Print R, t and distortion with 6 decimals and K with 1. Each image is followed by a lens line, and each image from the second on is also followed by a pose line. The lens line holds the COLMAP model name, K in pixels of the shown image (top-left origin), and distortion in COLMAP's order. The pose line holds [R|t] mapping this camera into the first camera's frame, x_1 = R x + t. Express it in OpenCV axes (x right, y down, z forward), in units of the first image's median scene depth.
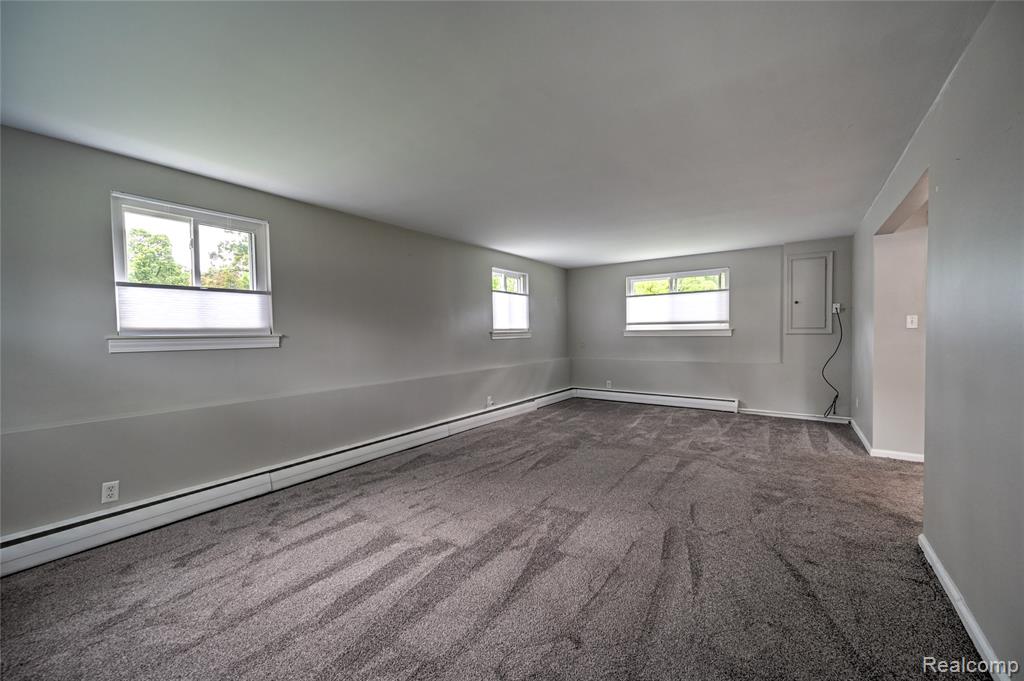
lens RADIAL K [[402.0, 0, 513.4], [0, 402.0, 343.7], [0, 0, 1]] dist [-0.001601, -0.000576]
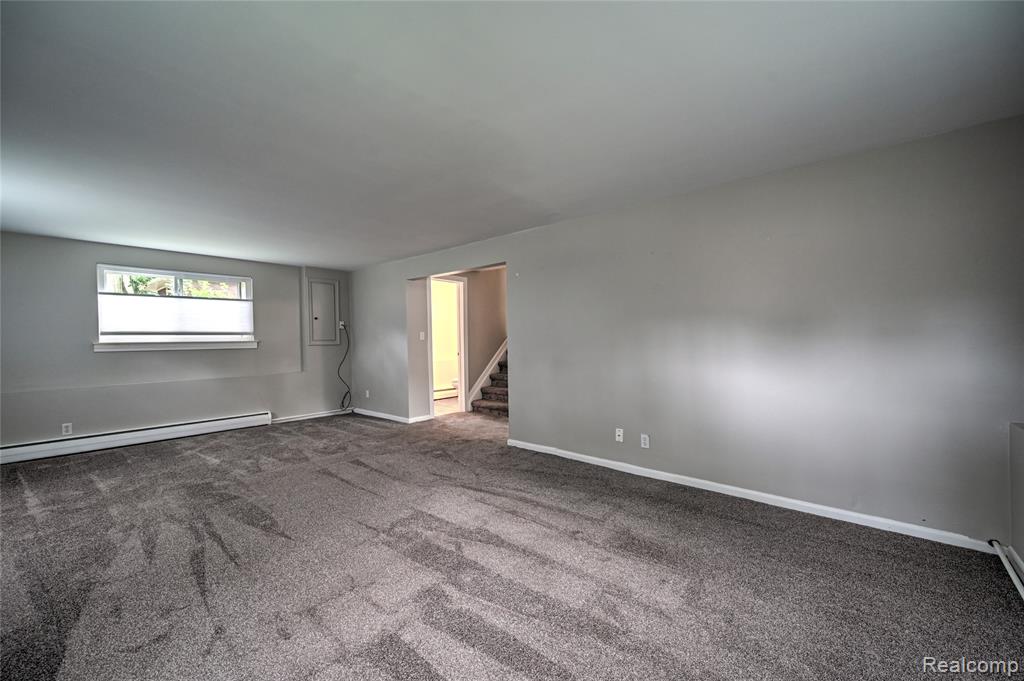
lens RADIAL K [[402.0, 0, 519.4], [0, 402.0, 342.3], [0, 0, 1]] dist [-0.001601, -0.000576]
pose [[0.083731, 0.001650, 0.996487, -0.586110], [0.039294, 0.999215, -0.004957, -0.005100], [-0.995713, 0.039571, 0.083600, 0.429784]]
